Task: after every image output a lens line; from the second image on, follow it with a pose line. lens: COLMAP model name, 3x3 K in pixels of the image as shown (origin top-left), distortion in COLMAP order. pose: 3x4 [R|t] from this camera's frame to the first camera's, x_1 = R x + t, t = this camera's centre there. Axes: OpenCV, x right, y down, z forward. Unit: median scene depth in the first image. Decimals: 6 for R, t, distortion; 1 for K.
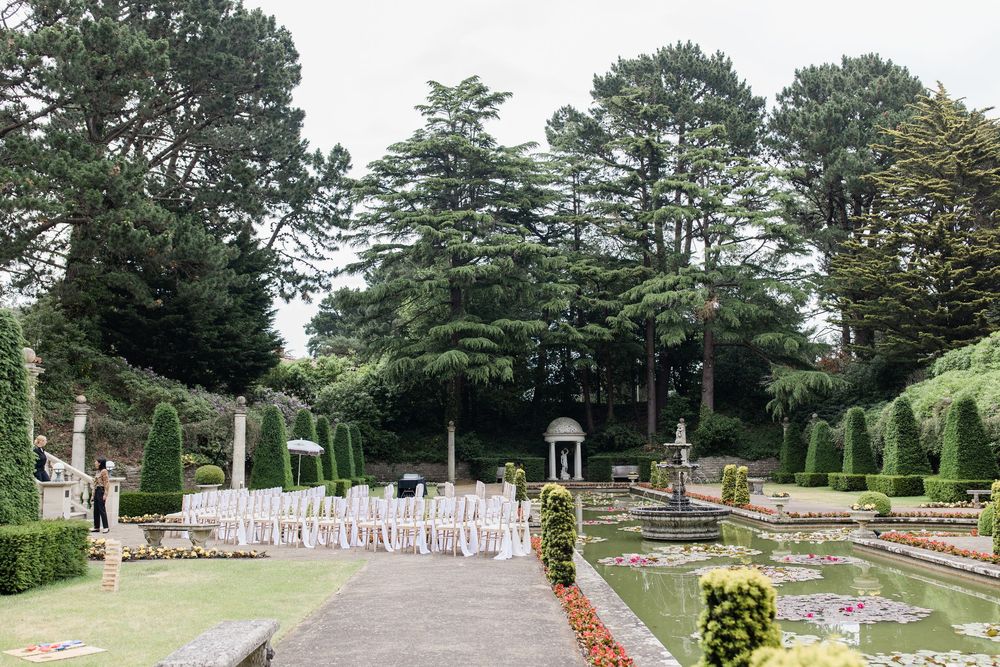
lens RADIAL K [[993.9, 0, 510.8], [0, 993.9, 334.2], [0, 0, 1]] dist [0.011689, -0.015815]
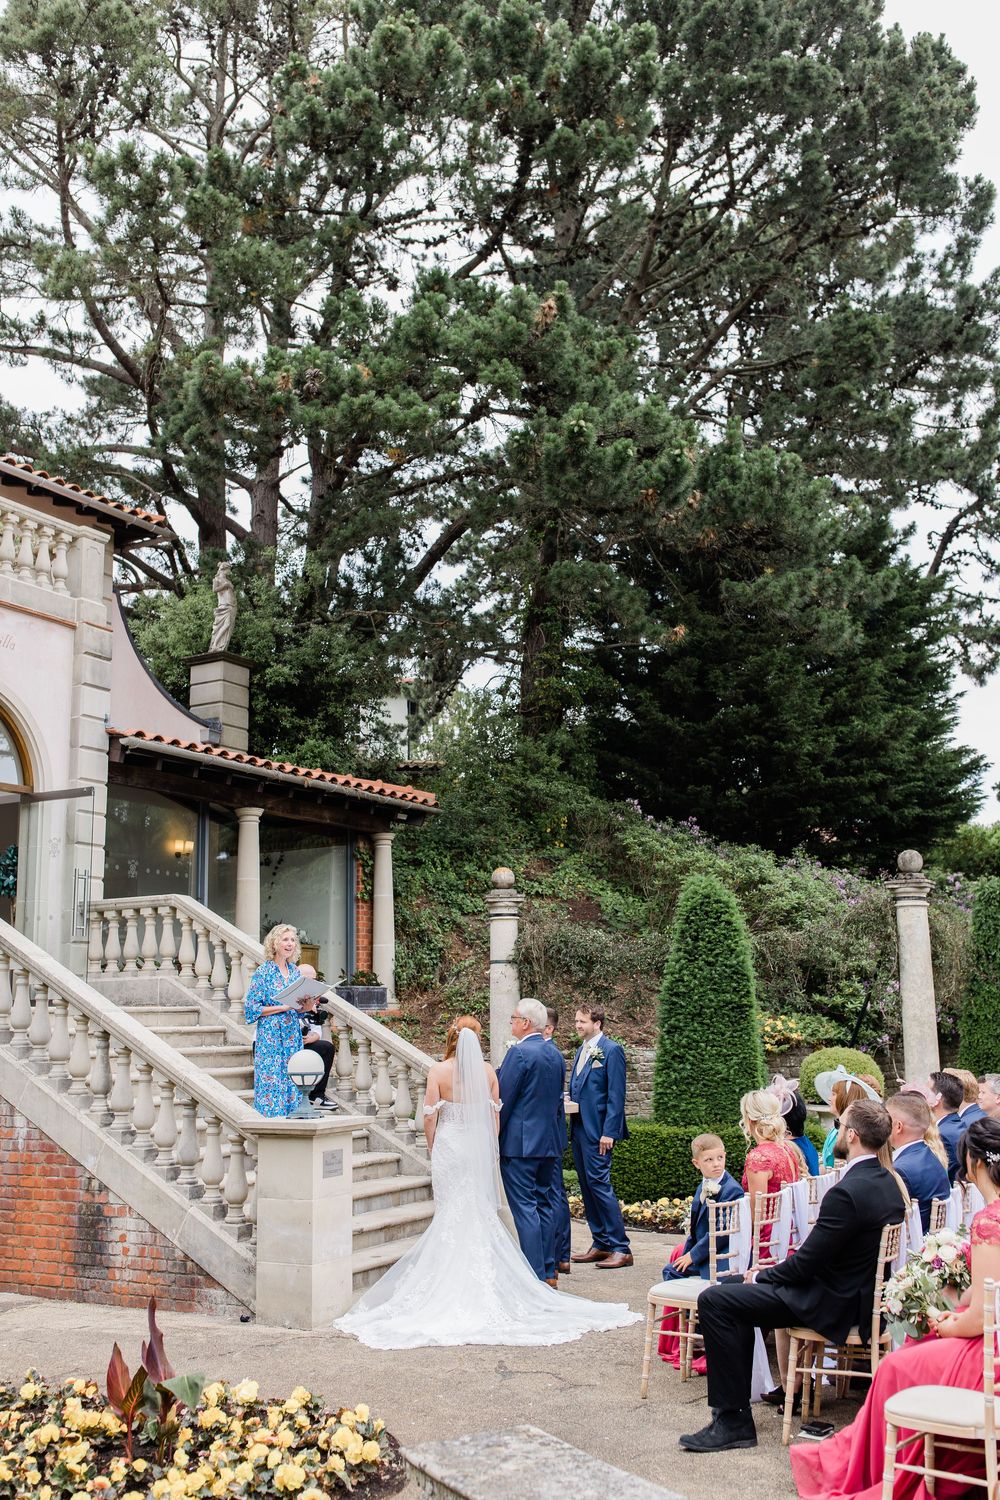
lens RADIAL K [[1490.9, 0, 473.0], [0, 1490.9, 746.6], [0, 0, 1]] dist [0.011689, -0.015815]
pose [[0.859309, -0.098741, -0.501835, -0.115665], [0.069761, 0.994645, -0.076252, 0.047891], [0.506677, 0.030515, 0.861596, 0.398410]]
